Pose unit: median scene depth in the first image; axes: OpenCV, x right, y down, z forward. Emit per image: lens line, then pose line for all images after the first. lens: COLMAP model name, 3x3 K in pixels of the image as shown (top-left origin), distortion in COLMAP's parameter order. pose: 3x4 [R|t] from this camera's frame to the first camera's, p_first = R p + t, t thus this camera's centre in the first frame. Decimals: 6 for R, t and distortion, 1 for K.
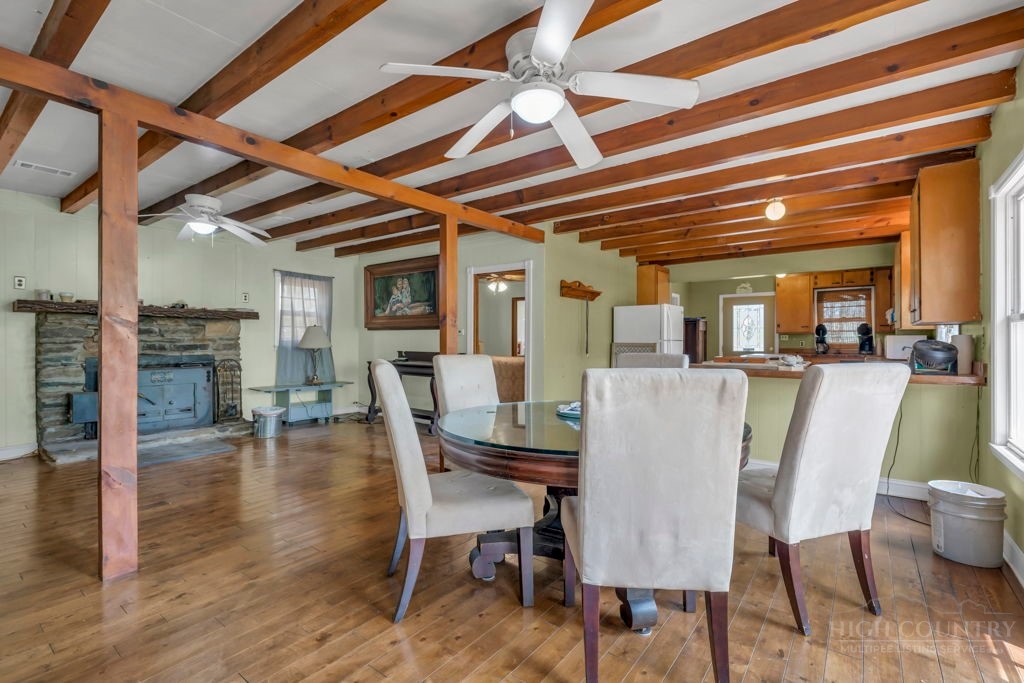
lens RADIAL K [[469.4, 0, 511.2], [0, 469.4, 342.7], [0, 0, 1]] dist [0.002217, 0.000057]
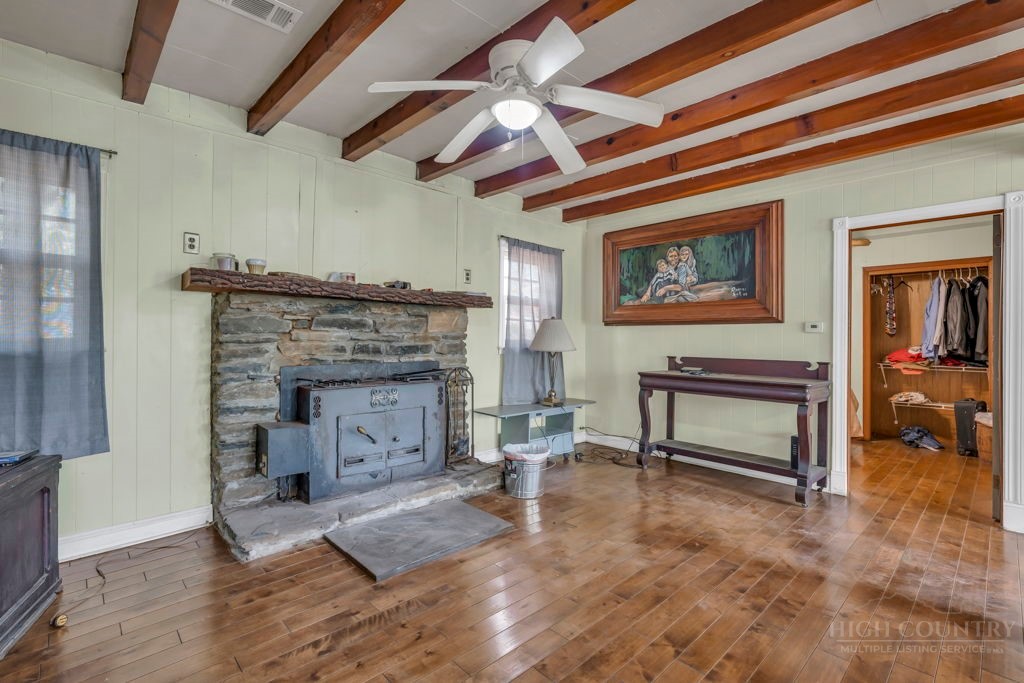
lens RADIAL K [[469.4, 0, 509.8], [0, 469.4, 338.8], [0, 0, 1]] dist [0.002217, 0.000057]
pose [[0.987970, 0.004059, -0.154595, -0.454996], [-0.005564, 0.999941, -0.009301, 0.000090], [0.154549, 0.010050, 0.987934, 0.389201]]
